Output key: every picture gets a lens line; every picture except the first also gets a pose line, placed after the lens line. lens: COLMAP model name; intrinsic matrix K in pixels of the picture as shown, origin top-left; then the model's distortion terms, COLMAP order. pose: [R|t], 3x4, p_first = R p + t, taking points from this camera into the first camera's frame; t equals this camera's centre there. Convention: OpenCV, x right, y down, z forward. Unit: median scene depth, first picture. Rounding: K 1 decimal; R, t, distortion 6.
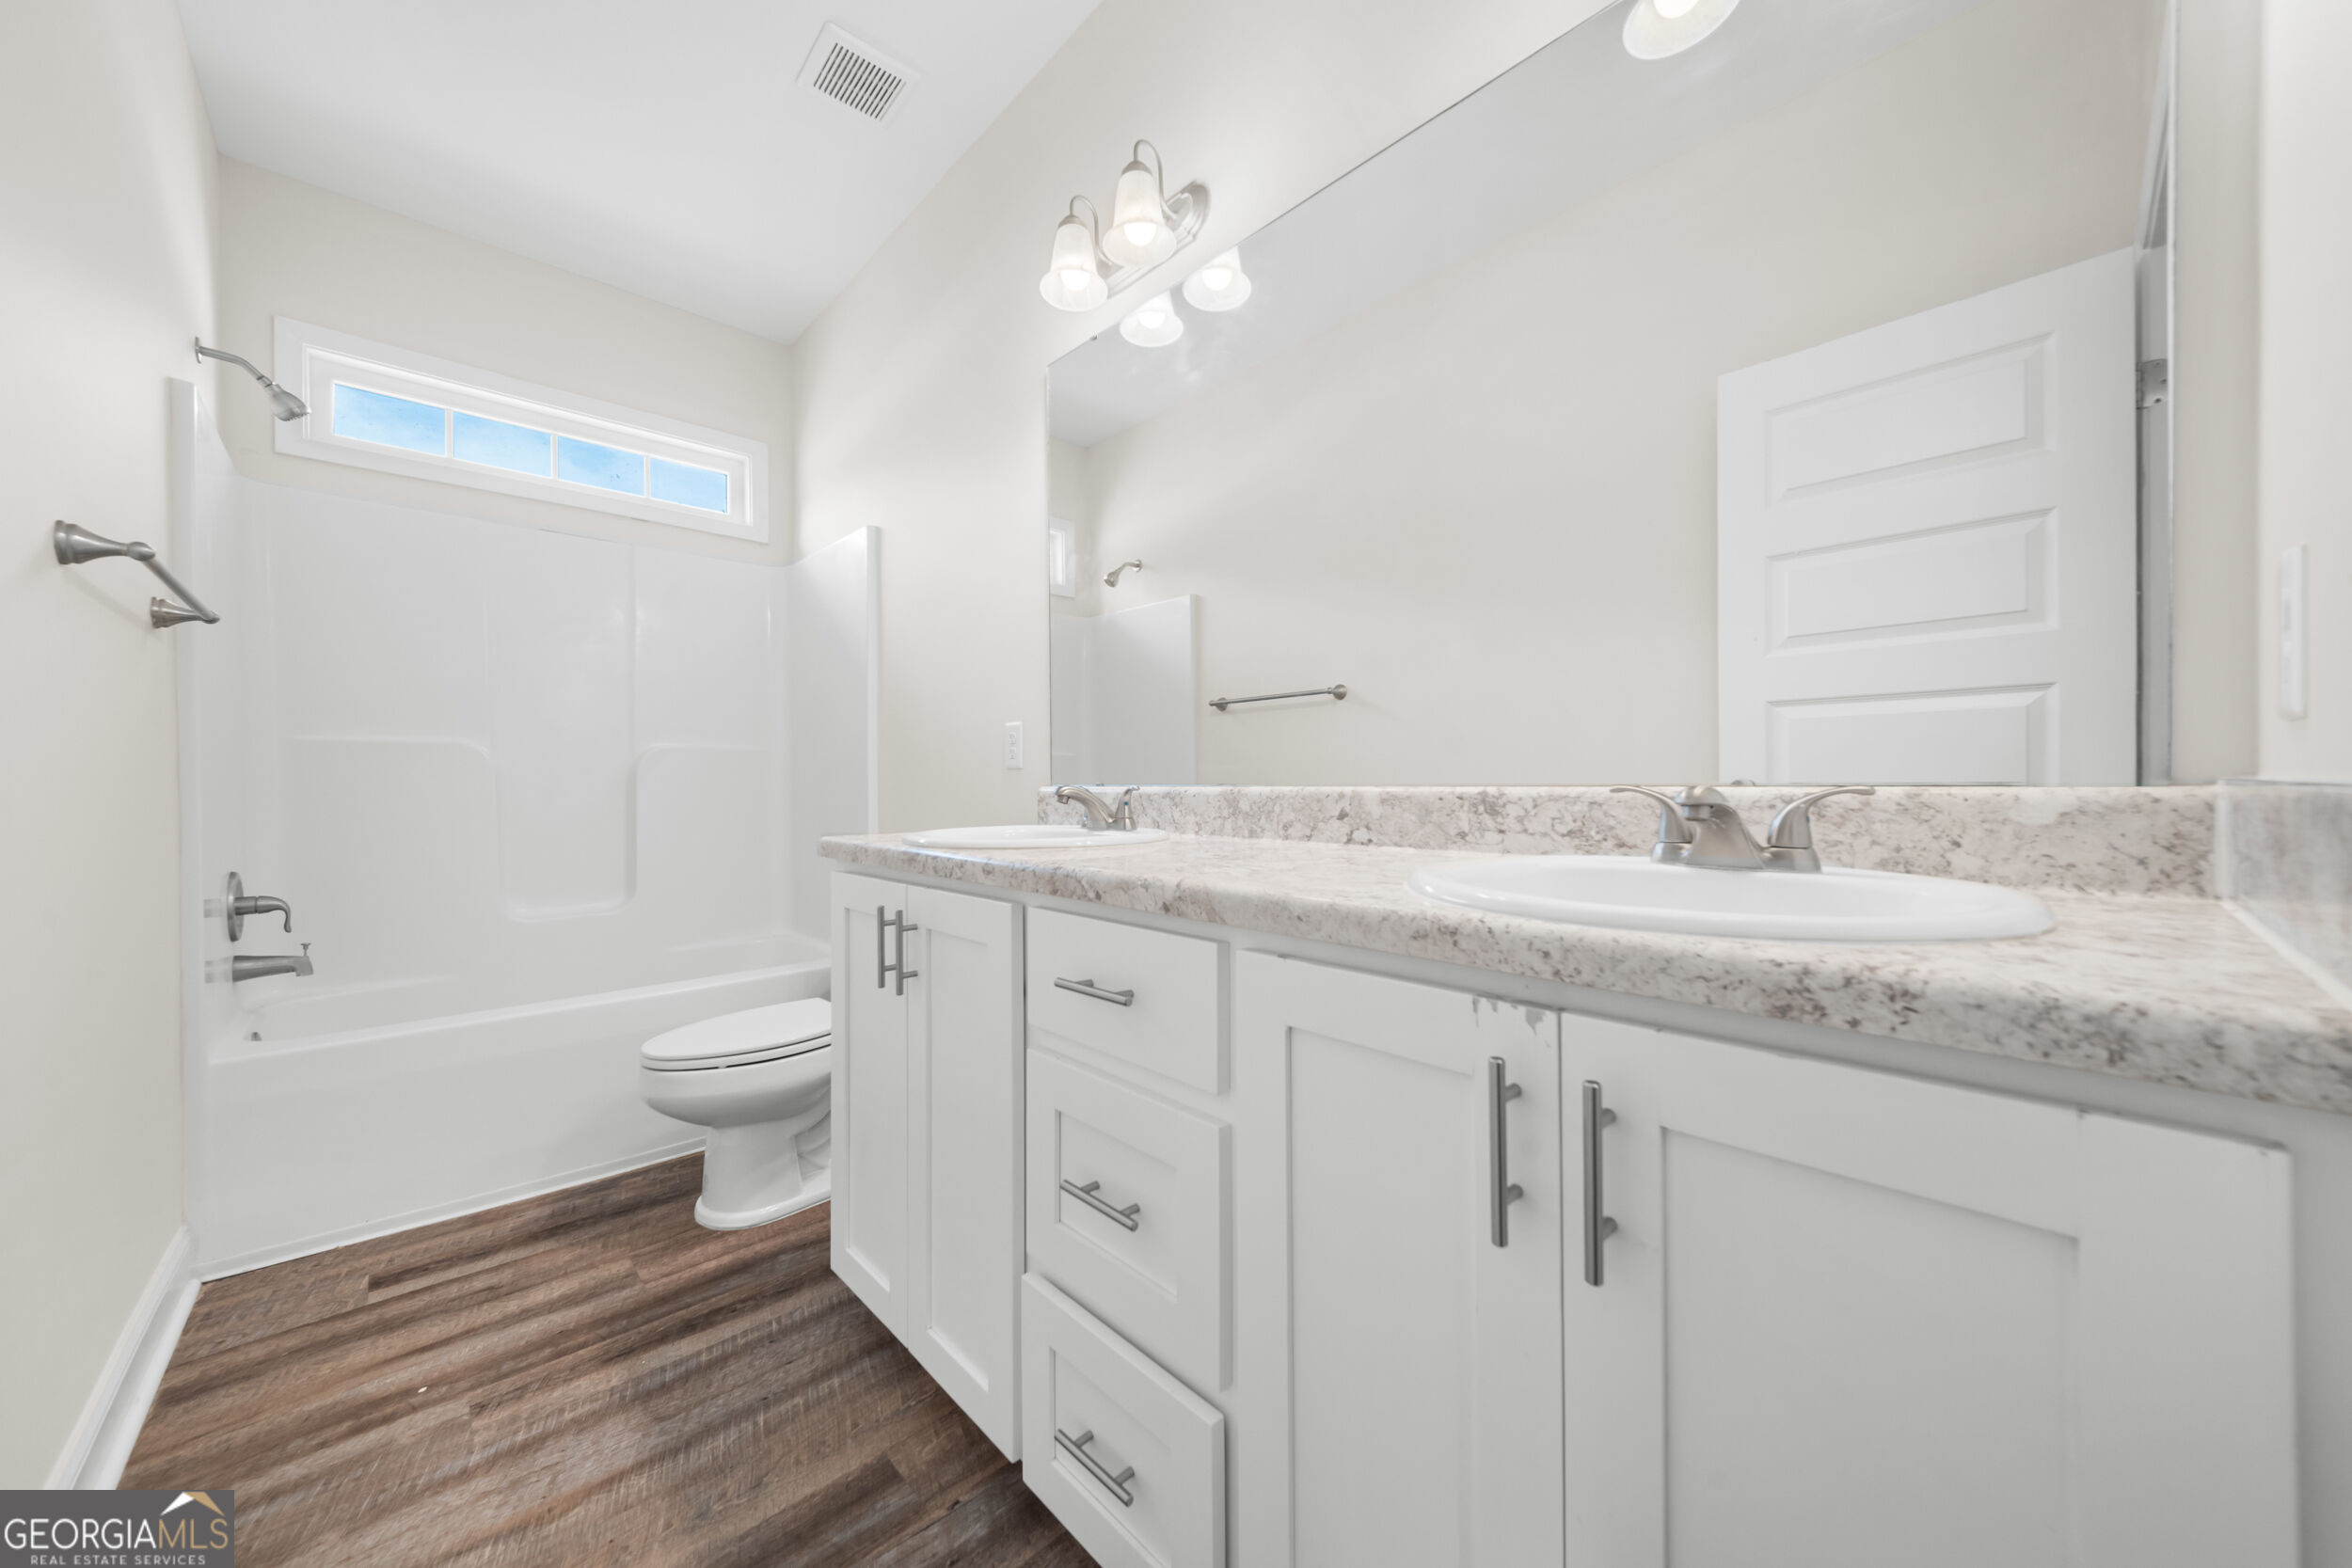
lens RADIAL K [[835.5, 0, 1168.9], [0, 835.5, 793.9], [0, 0, 1]] dist [-0.007245, -0.000479]
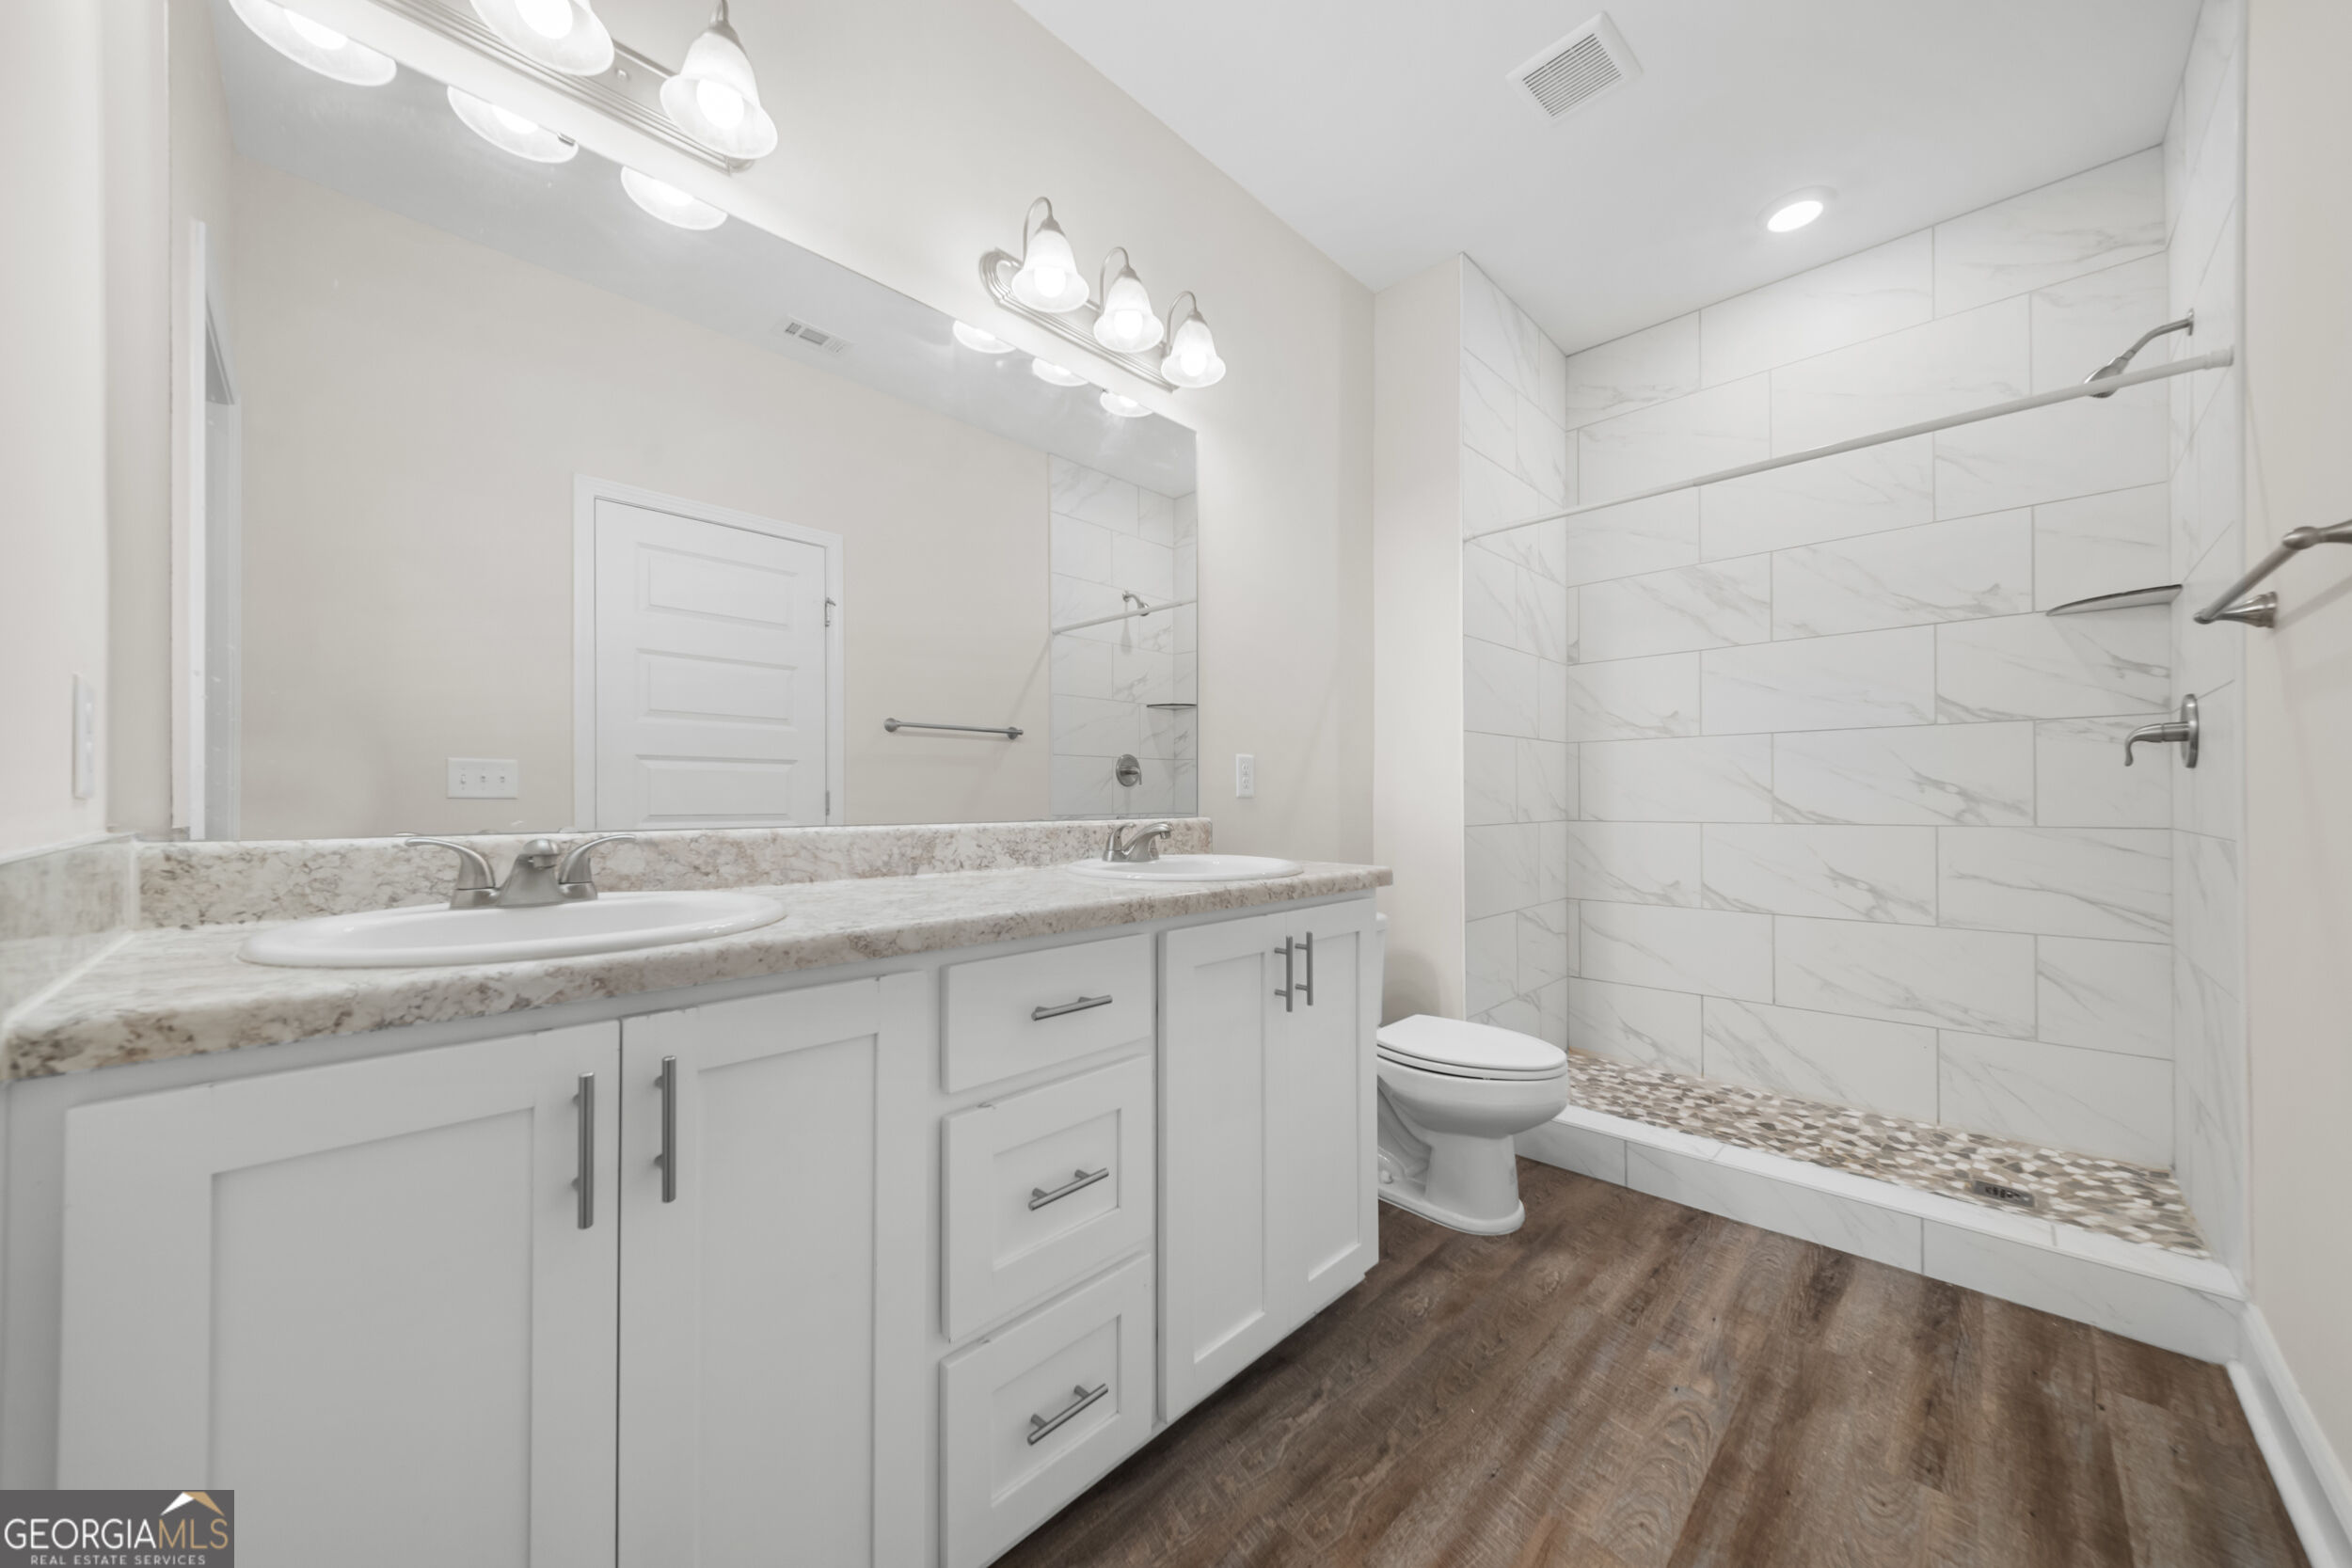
lens RADIAL K [[835.5, 0, 1165.3], [0, 835.5, 790.1], [0, 0, 1]] dist [-0.007245, -0.000479]
pose [[-0.055953, 0.008063, 0.998401, -0.983735], [0.001113, 0.999967, -0.008014, -0.032088], [-0.998433, 0.000663, -0.055960, 0.848401]]
